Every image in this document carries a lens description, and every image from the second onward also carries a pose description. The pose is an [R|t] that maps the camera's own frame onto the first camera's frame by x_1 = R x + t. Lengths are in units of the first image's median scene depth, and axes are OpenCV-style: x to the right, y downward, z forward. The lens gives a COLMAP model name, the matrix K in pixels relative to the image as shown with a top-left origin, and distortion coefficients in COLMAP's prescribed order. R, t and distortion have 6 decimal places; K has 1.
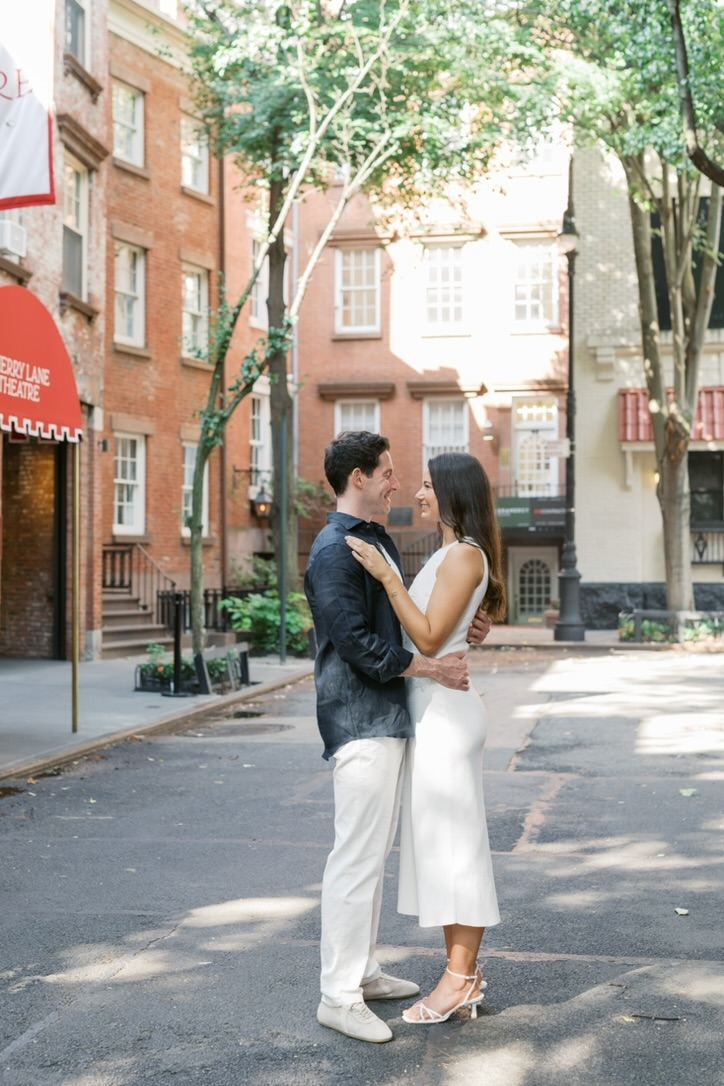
lens RADIAL K [[1135.9, 0, 362.2], [0, 1135.9, 541.2], [0, 0, 1]] dist [0.003376, 0.005772]
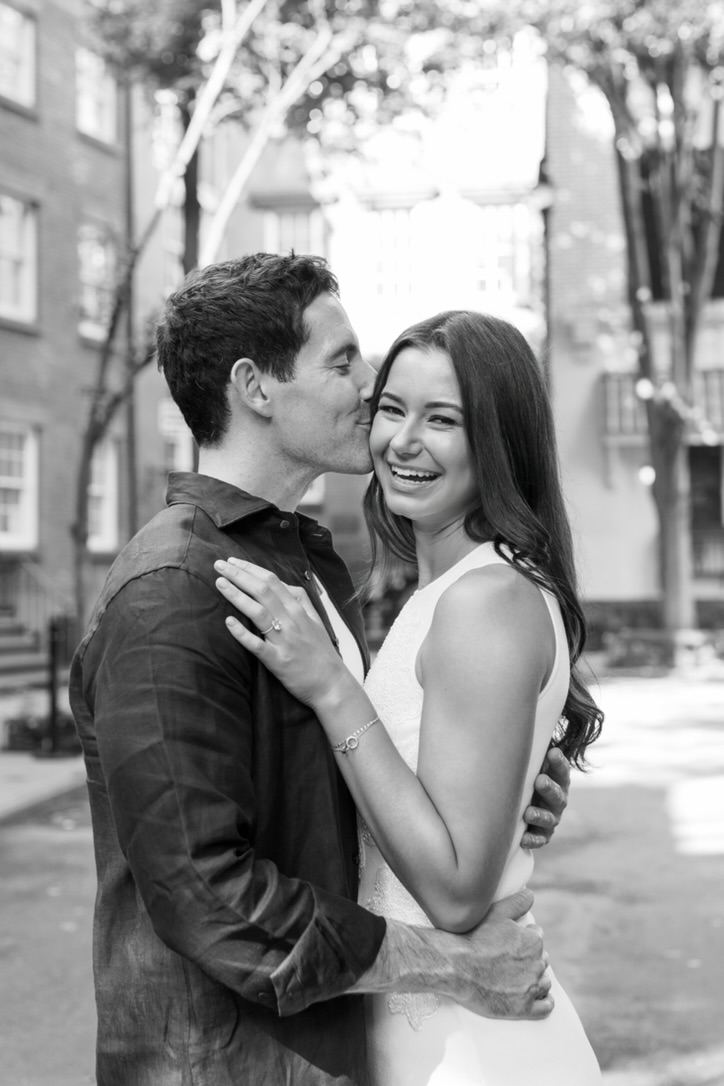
lens RADIAL K [[1135.9, 0, 362.2], [0, 1135.9, 541.2], [0, 0, 1]] dist [0.003376, 0.005772]
pose [[0.998837, -0.008399, 0.047477, 0.006029], [0.008735, 0.999938, -0.006869, -0.002129], [-0.047416, 0.007276, 0.998849, 0.169272]]
